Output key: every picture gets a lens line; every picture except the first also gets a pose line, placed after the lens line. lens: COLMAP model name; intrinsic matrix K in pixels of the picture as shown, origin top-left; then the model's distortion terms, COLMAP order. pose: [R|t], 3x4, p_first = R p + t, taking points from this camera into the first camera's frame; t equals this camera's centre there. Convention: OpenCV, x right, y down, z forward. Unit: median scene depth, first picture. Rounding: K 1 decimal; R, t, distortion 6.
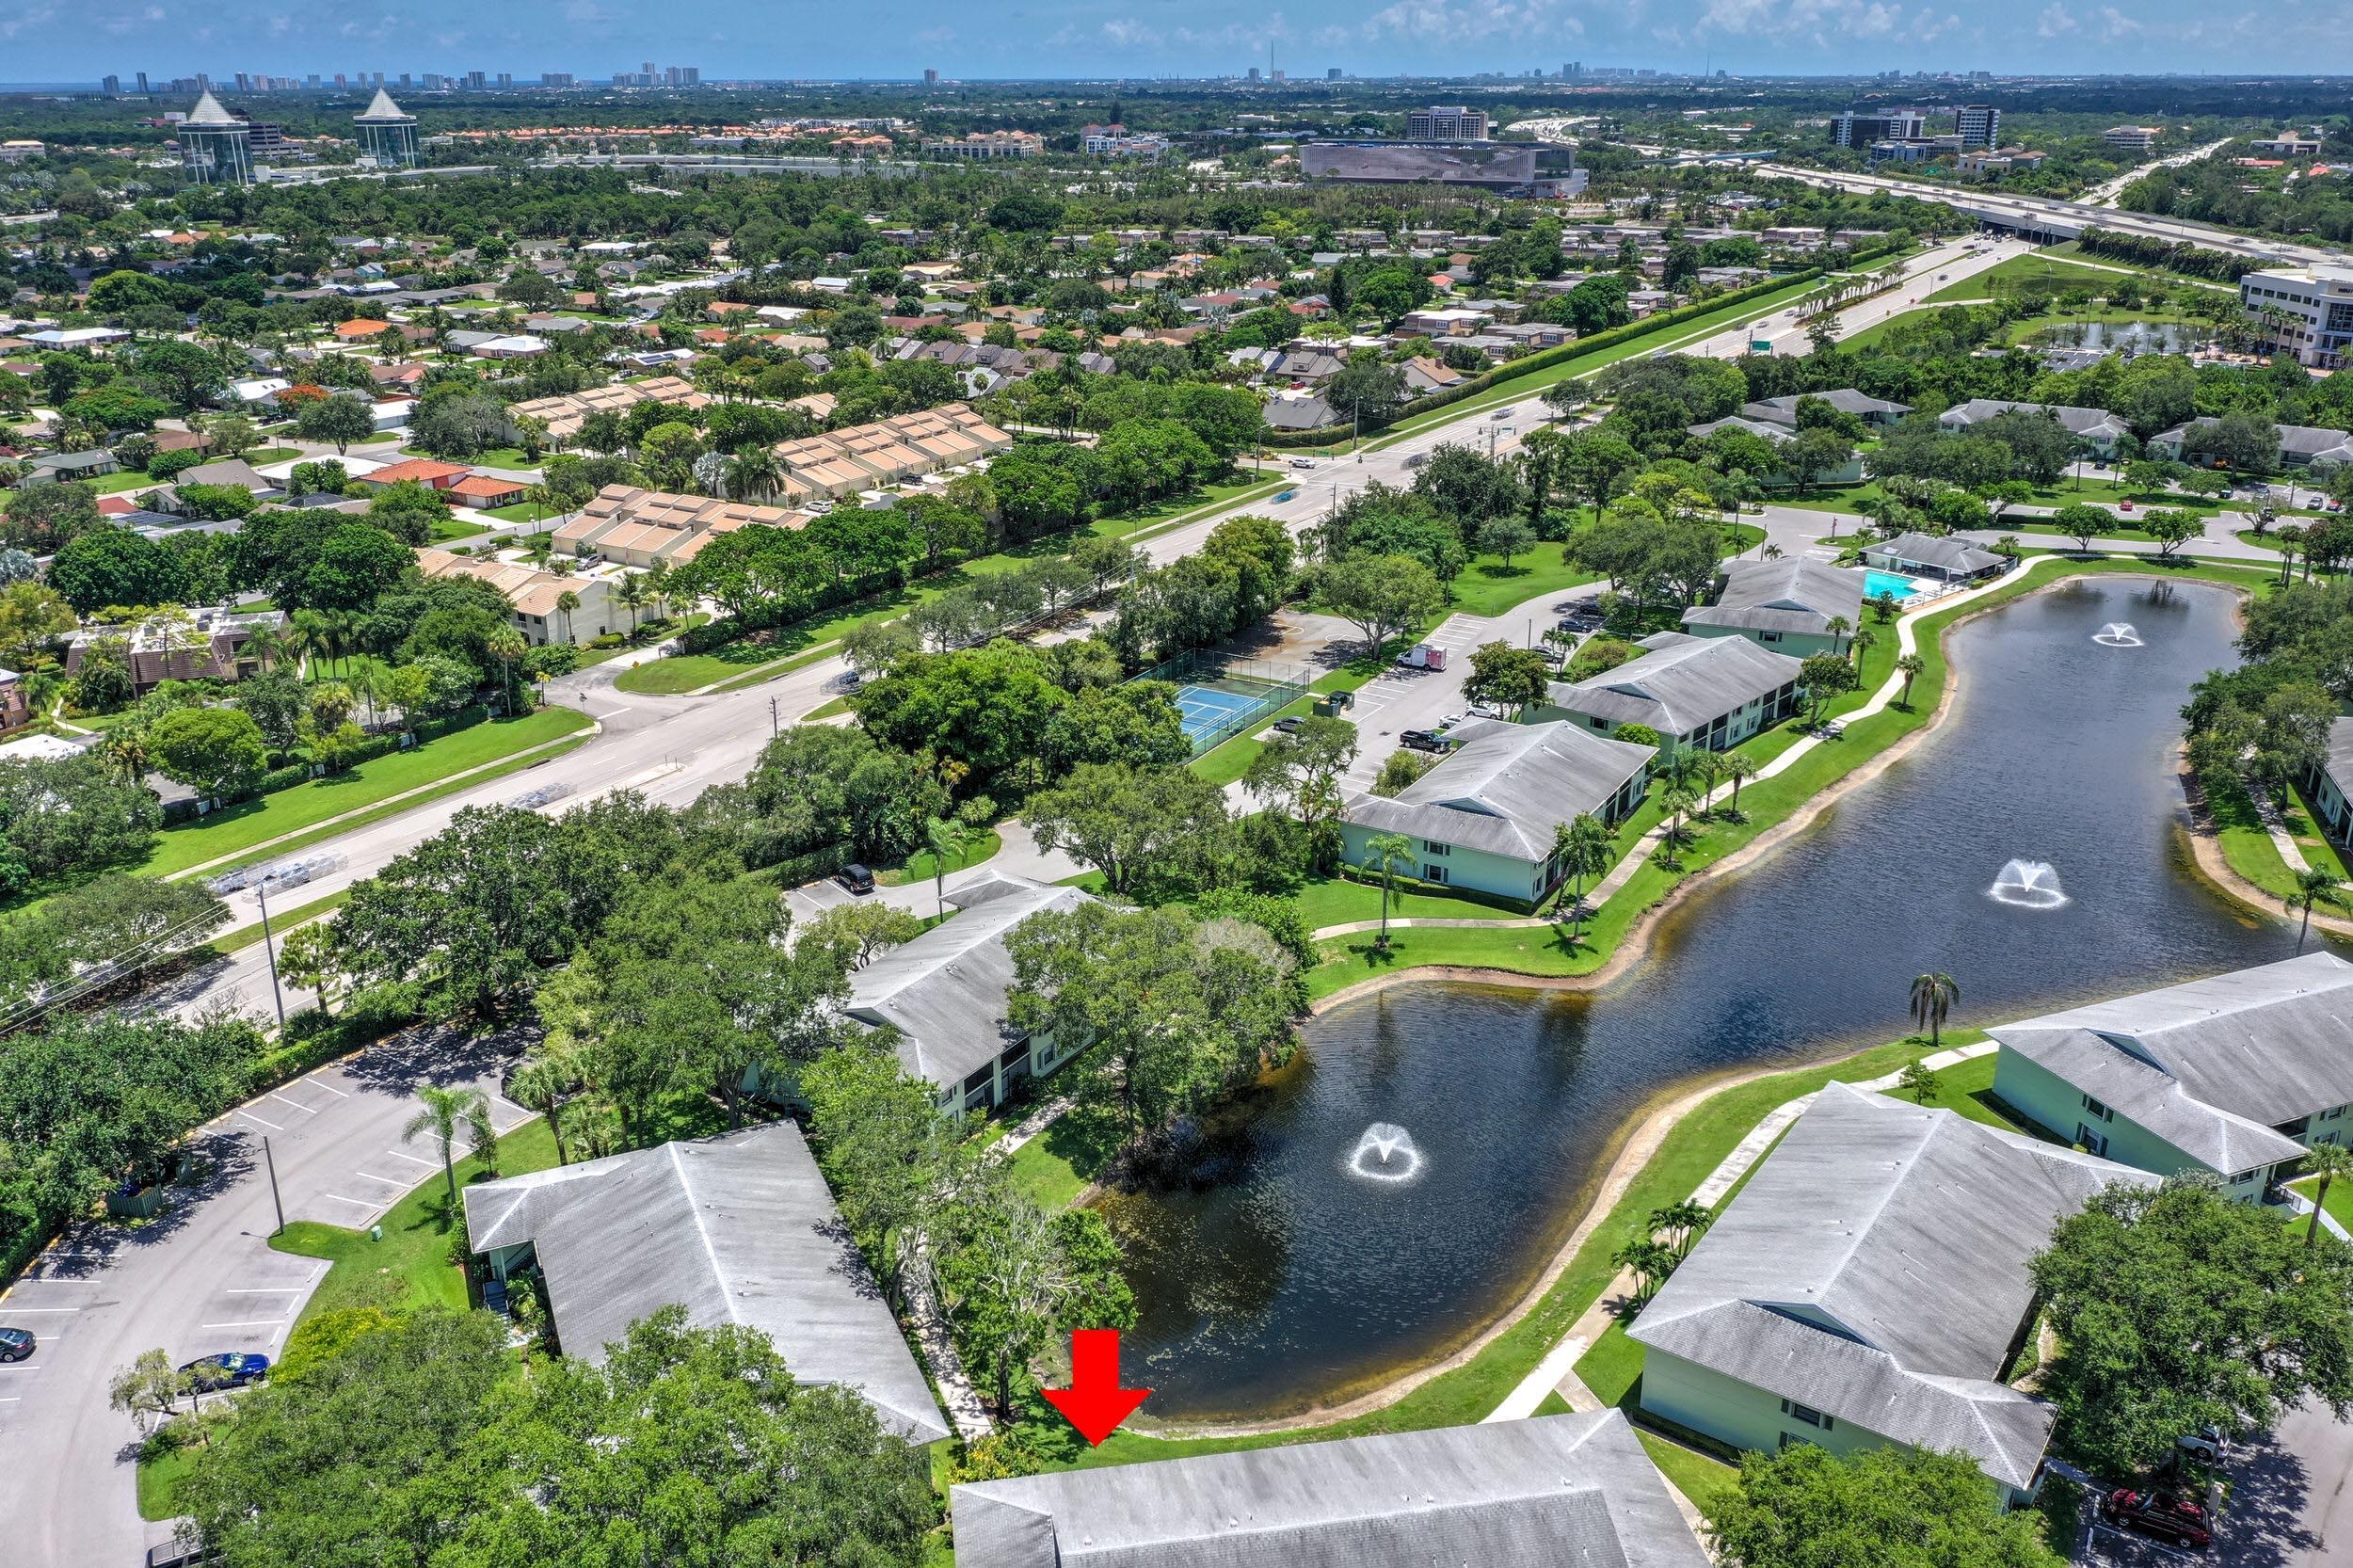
lens RADIAL K [[1842.7, 0, 1176.0], [0, 1842.7, 782.3], [0, 0, 1]] dist [0.011548, 0.005397]
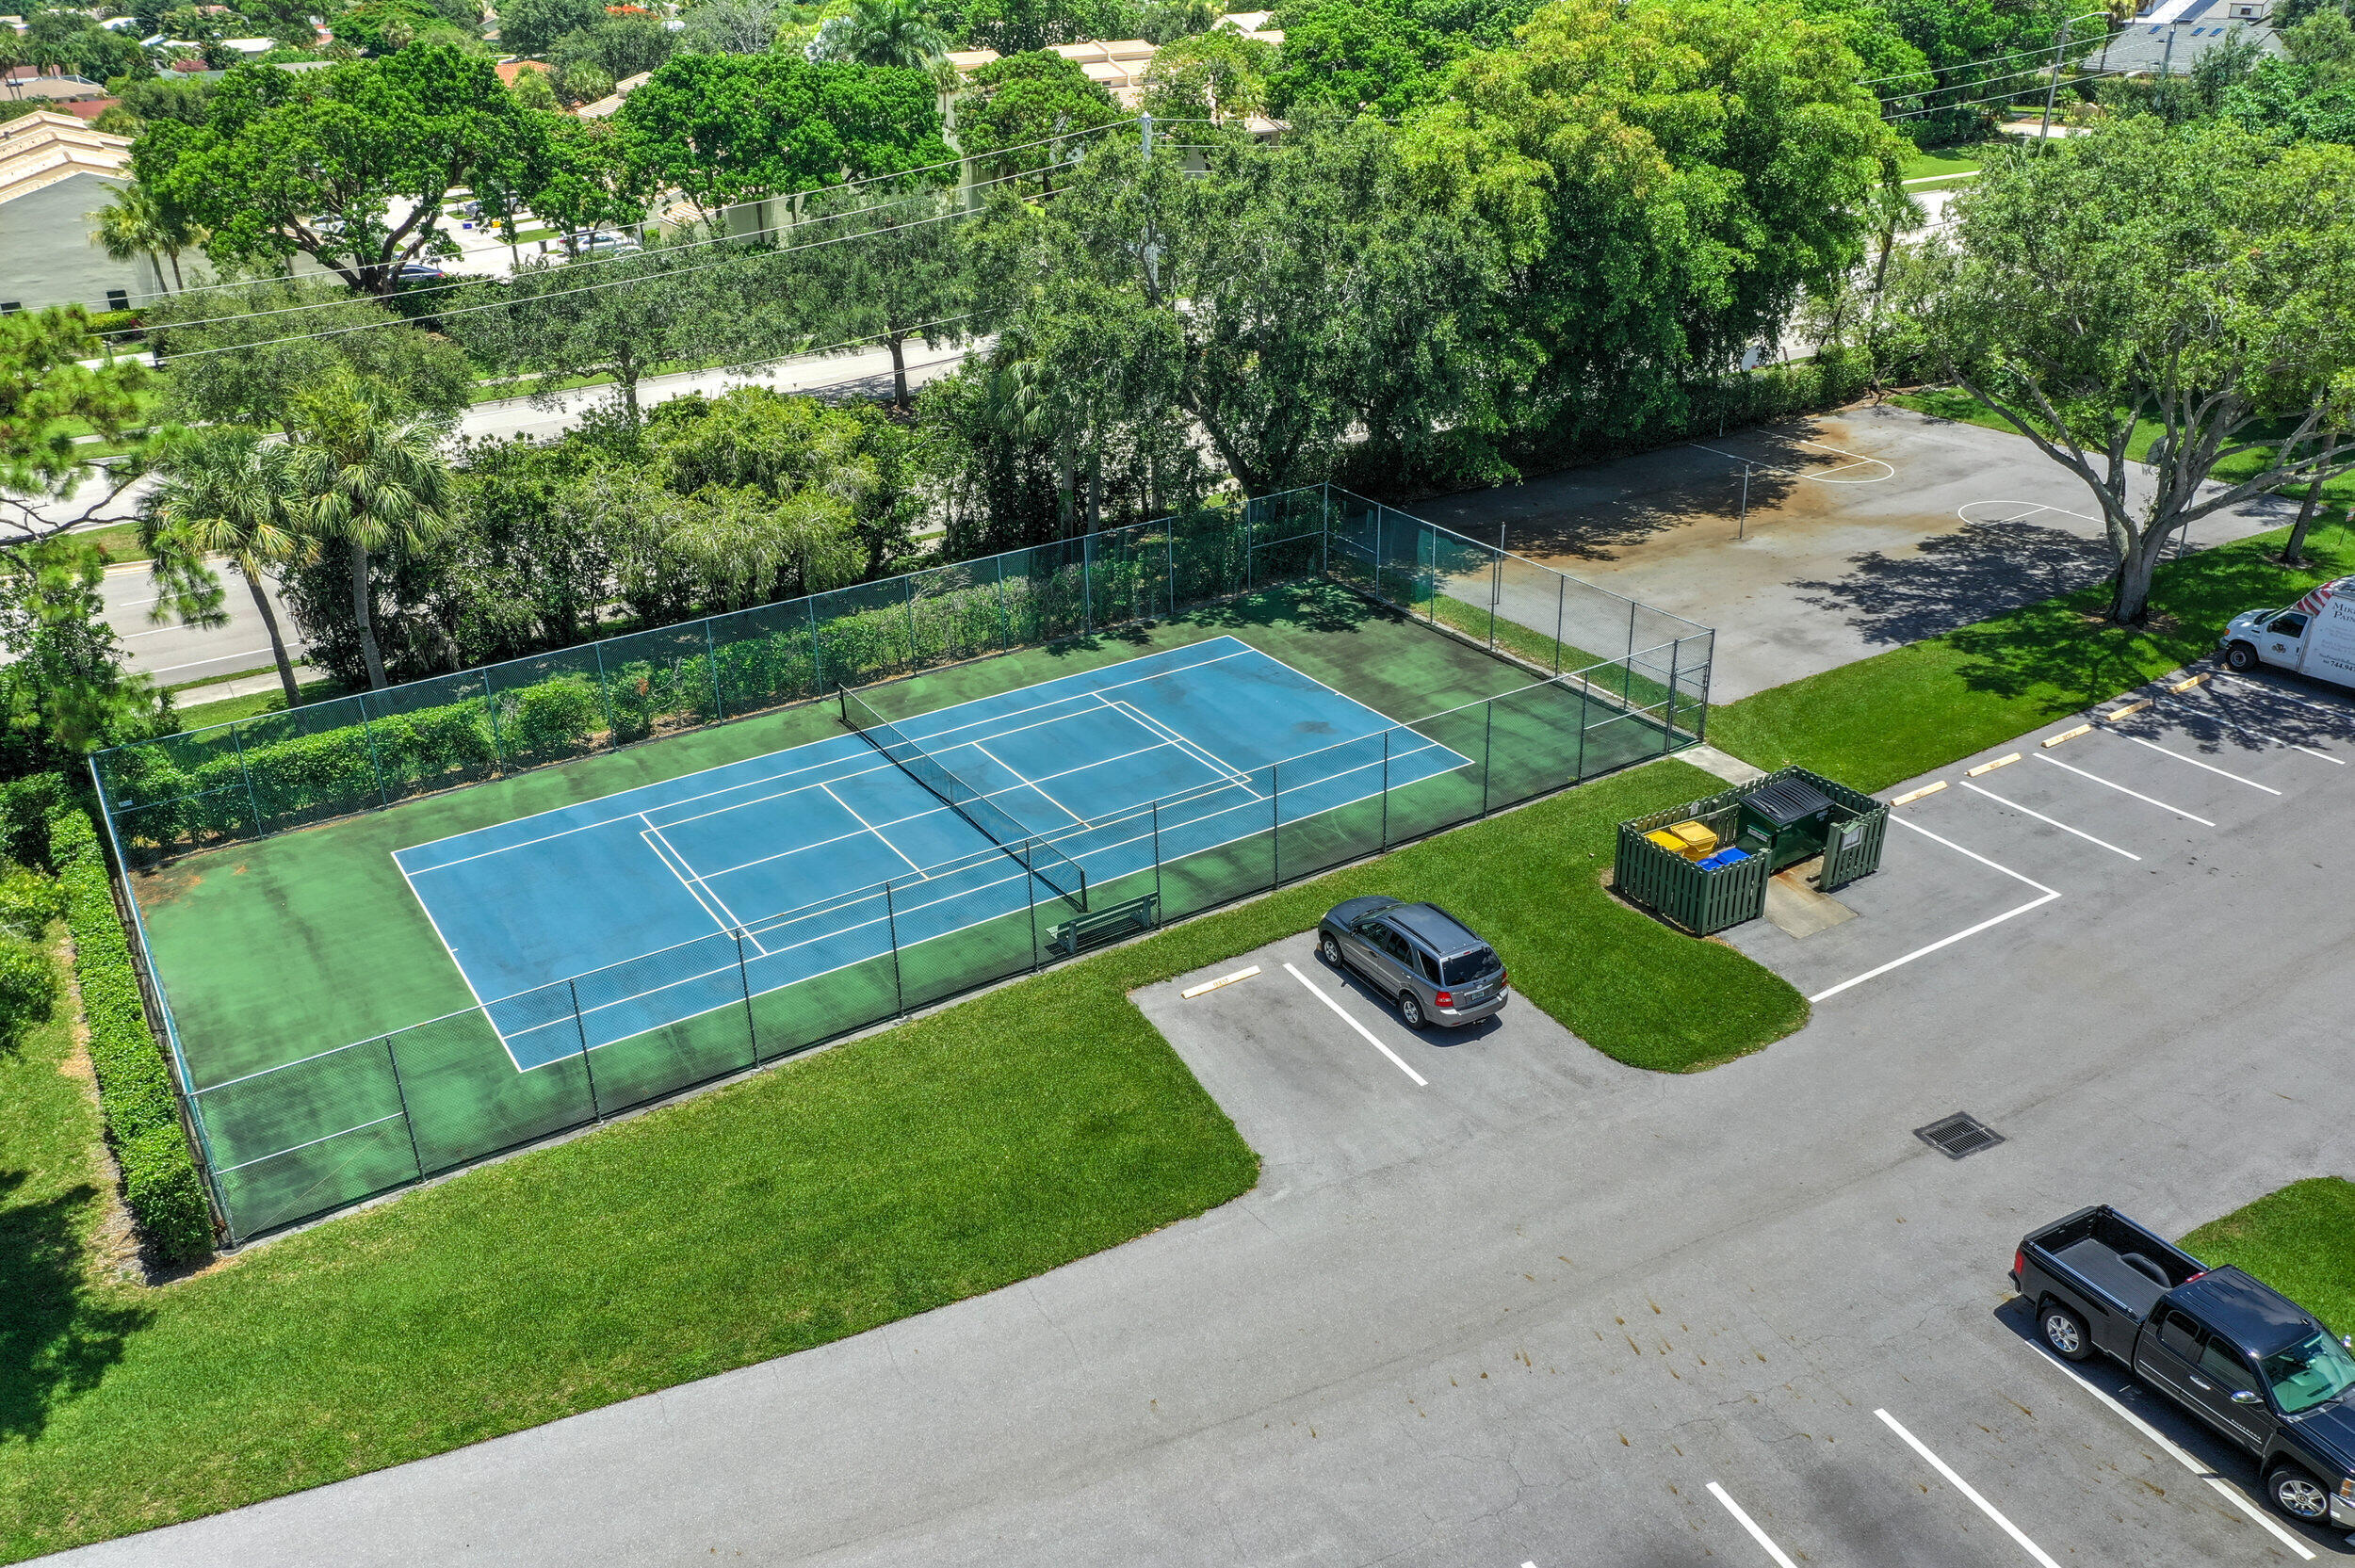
lens RADIAL K [[1844.1, 0, 1181.2], [0, 1844.1, 784.3], [0, 0, 1]] dist [0.011548, 0.005397]
pose [[0.899356, 0.173905, -0.401144, 0.098753], [-0.136327, 0.983291, 0.120639, -0.058656], [0.415421, -0.053810, 0.908036, 0.742077]]
